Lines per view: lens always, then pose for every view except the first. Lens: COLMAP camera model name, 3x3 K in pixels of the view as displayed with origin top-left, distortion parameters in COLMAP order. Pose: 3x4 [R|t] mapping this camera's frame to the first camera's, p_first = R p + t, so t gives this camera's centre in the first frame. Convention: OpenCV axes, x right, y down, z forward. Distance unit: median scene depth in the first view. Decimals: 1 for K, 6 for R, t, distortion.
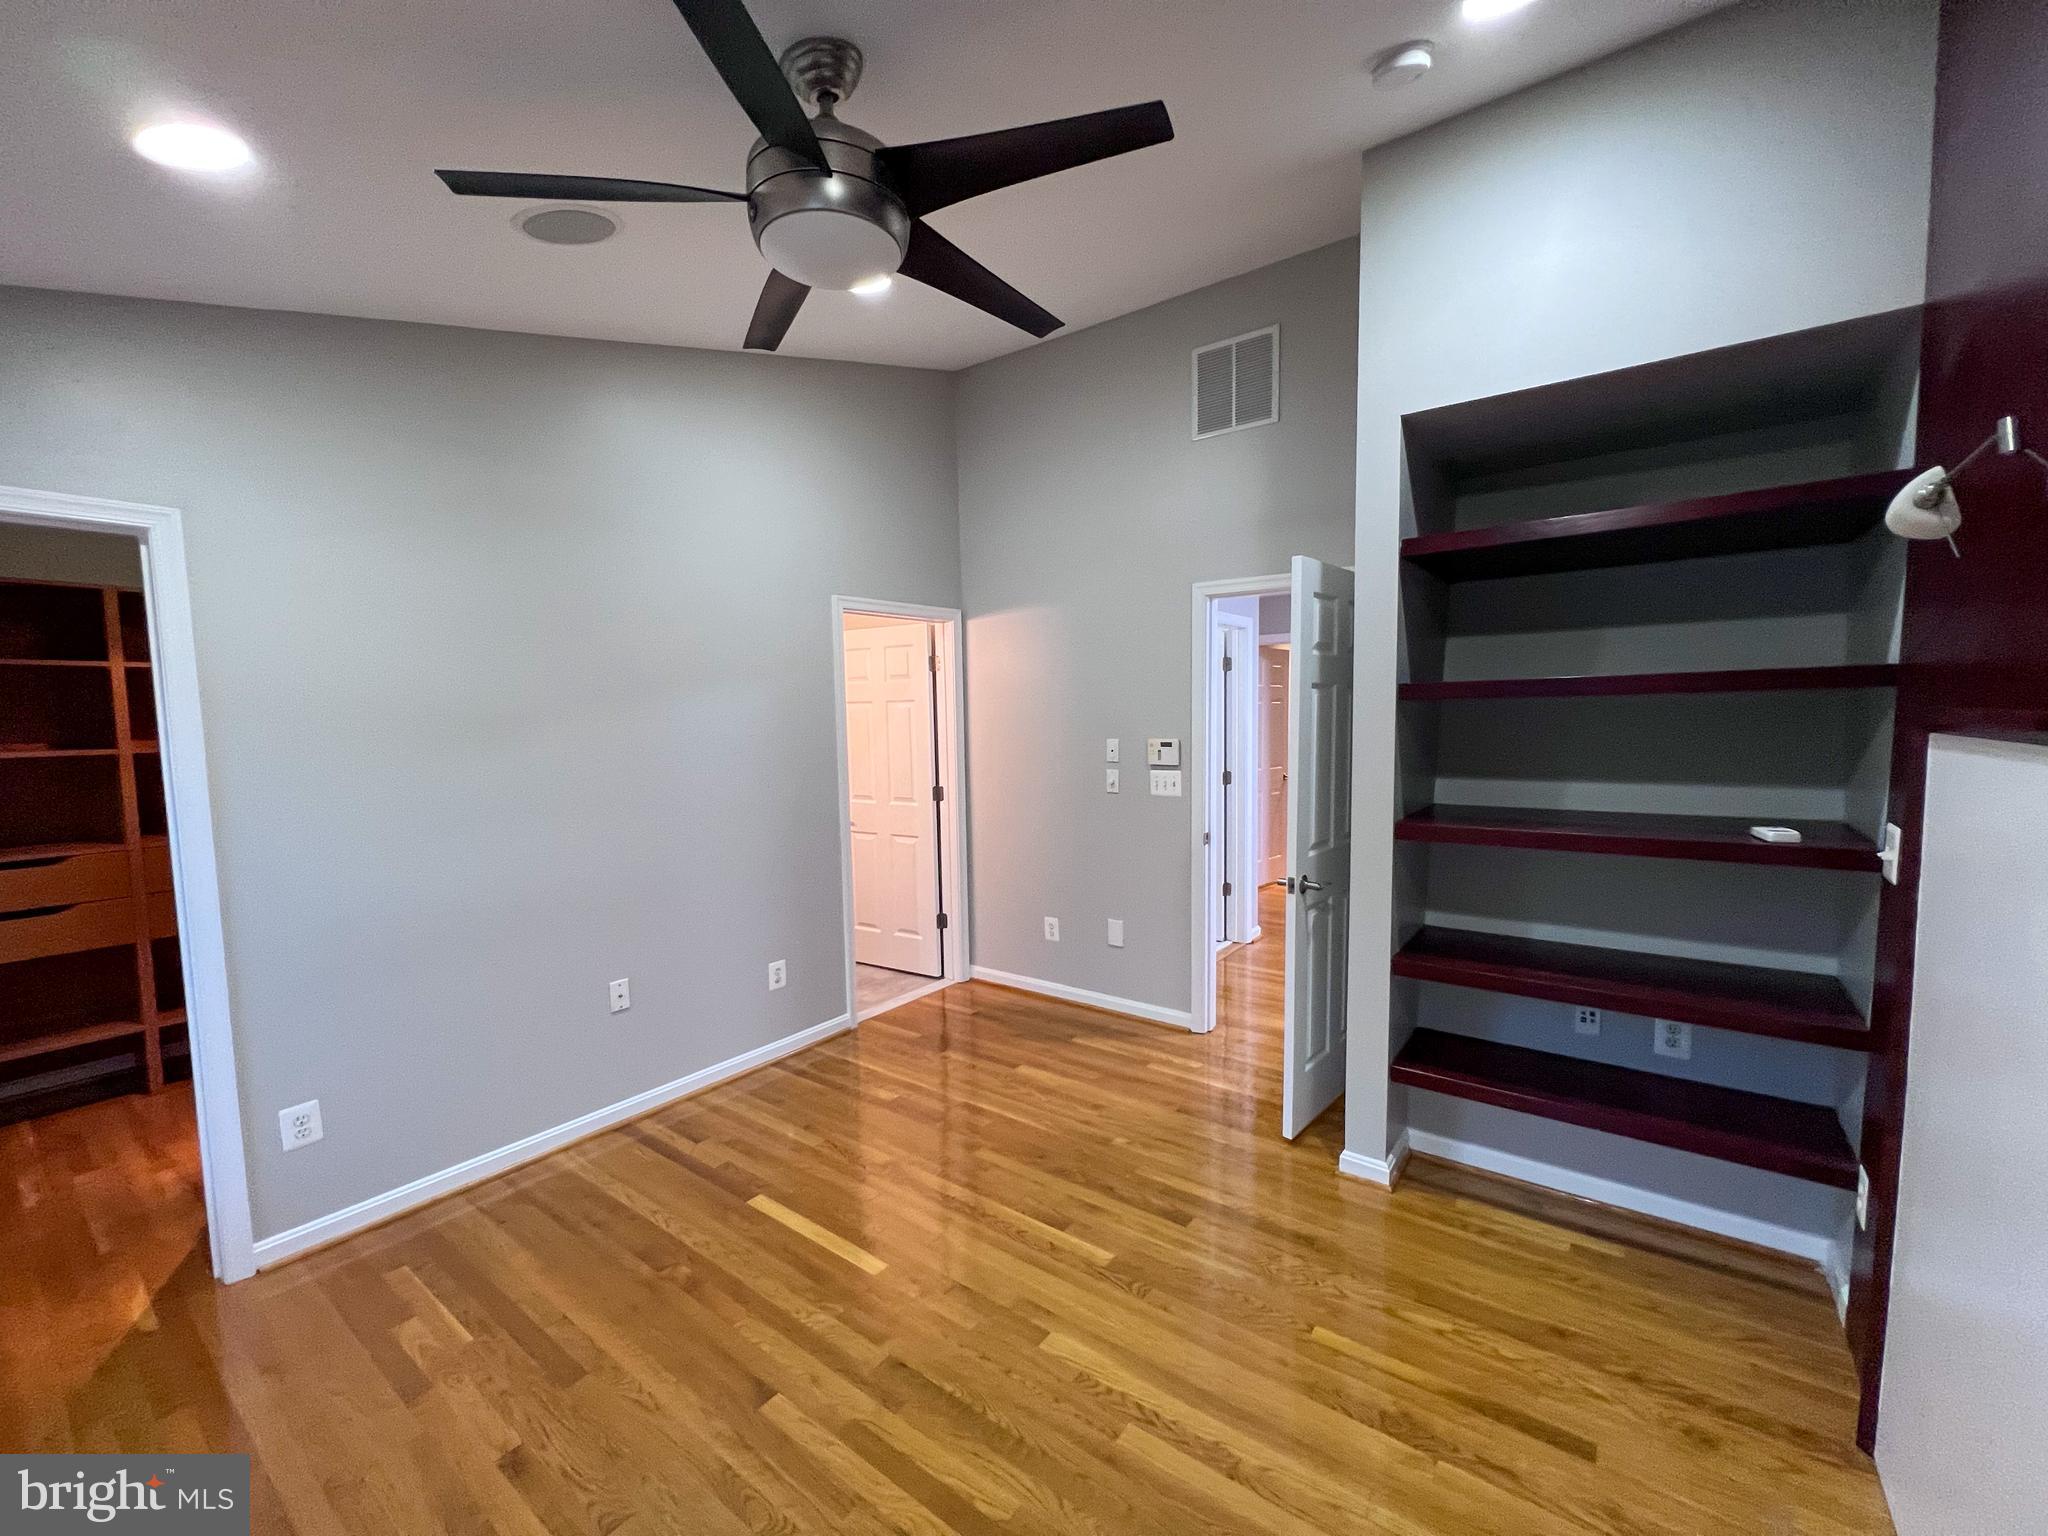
lens RADIAL K [[824.0, 0, 1023.1], [0, 824.0, 776.3], [0, 0, 1]] dist [0.000188, 0.000220]
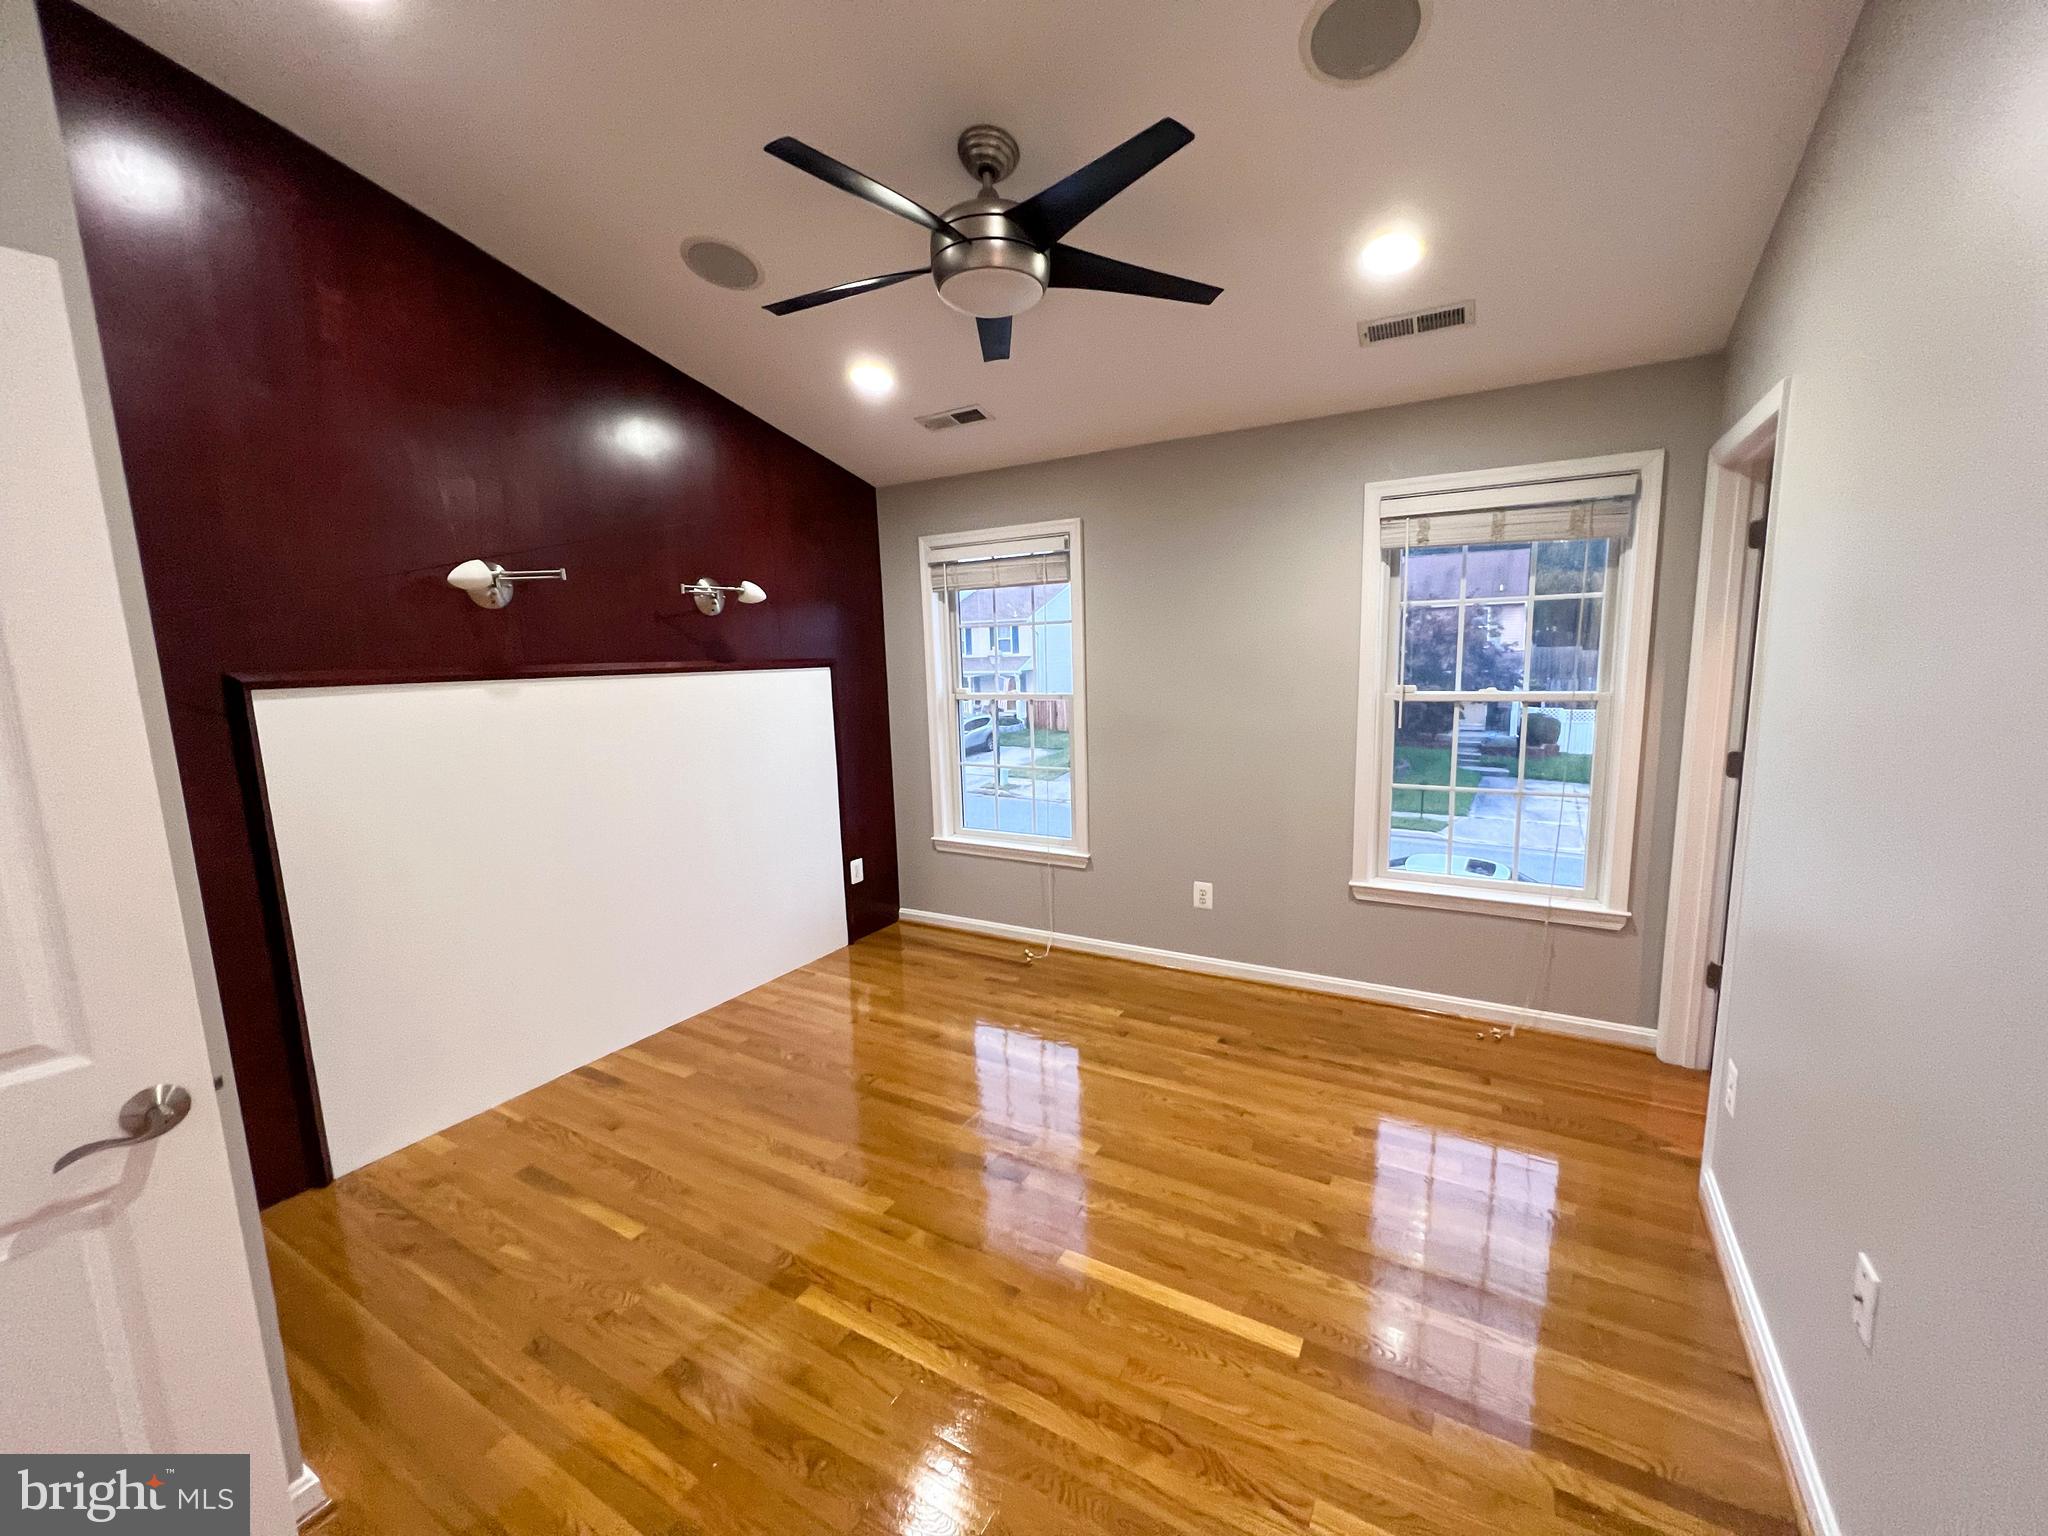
lens RADIAL K [[824.0, 0, 1030.8], [0, 824.0, 775.6], [0, 0, 1]] dist [0.000188, 0.000220]
pose [[-0.993006, 0.054785, -0.104585, -0.051686], [0.029494, 0.972846, 0.229566, -0.088542], [0.114322, 0.224875, -0.967658, 1.136601]]
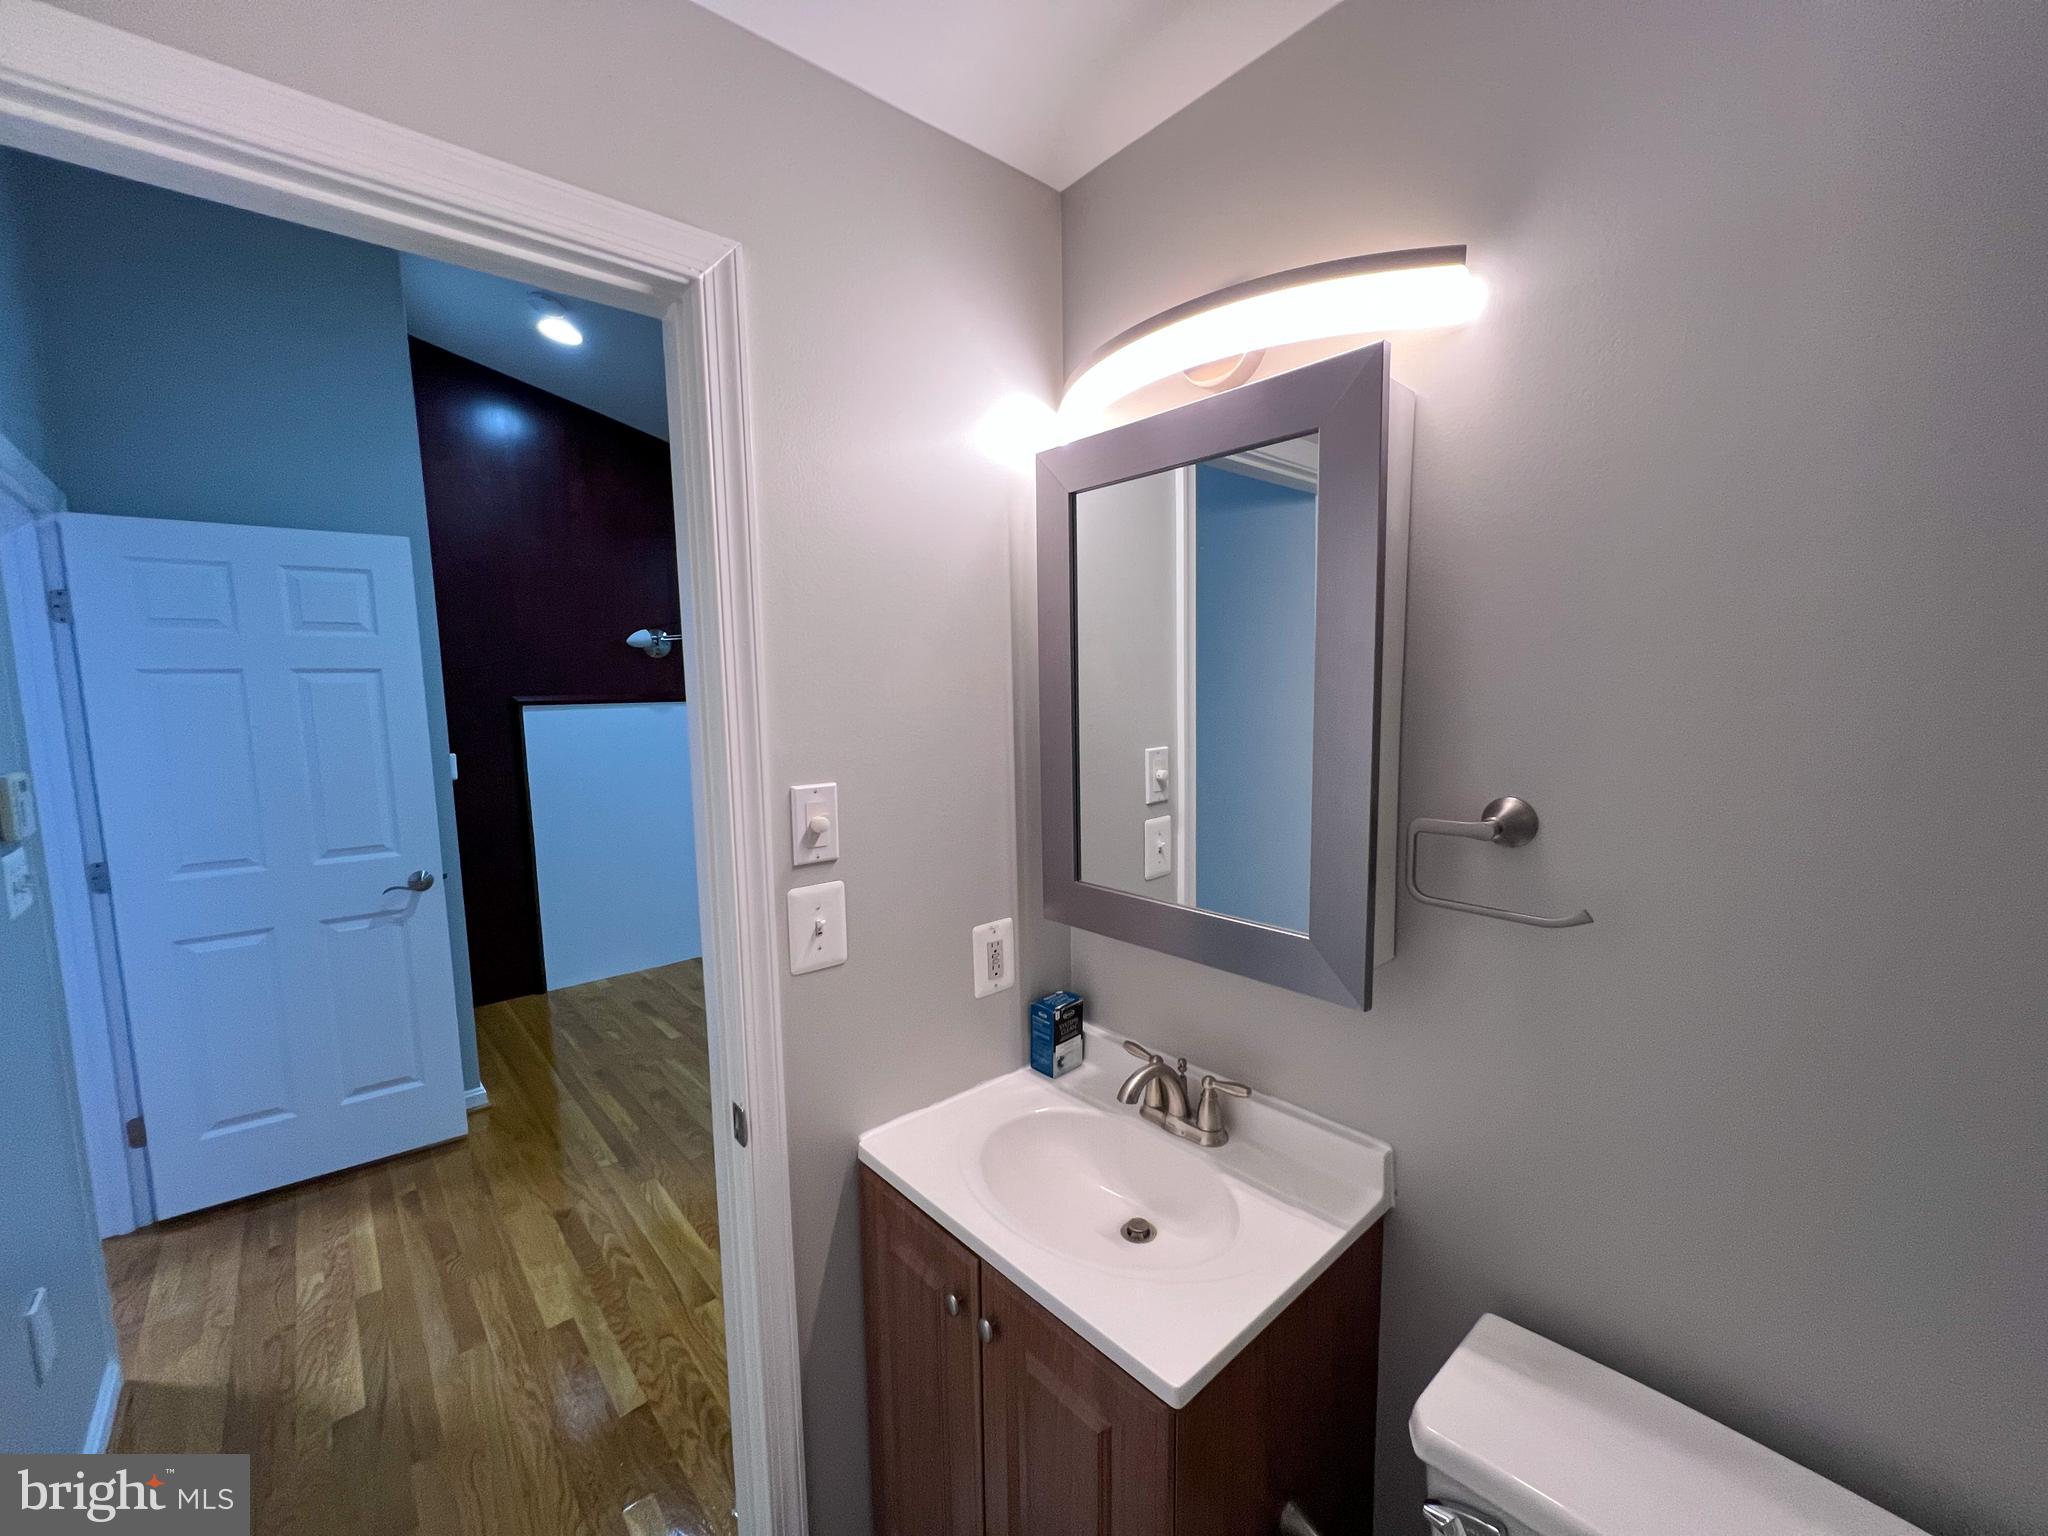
lens RADIAL K [[824.0, 0, 1021.2], [0, 824.0, 770.7], [0, 0, 1]] dist [0.000188, 0.000220]
pose [[-0.977880, 0.009147, 0.208969, -0.442479], [0.047973, 0.982221, 0.181496, -0.111192], [-0.203593, 0.187506, -0.960933, 1.417260]]
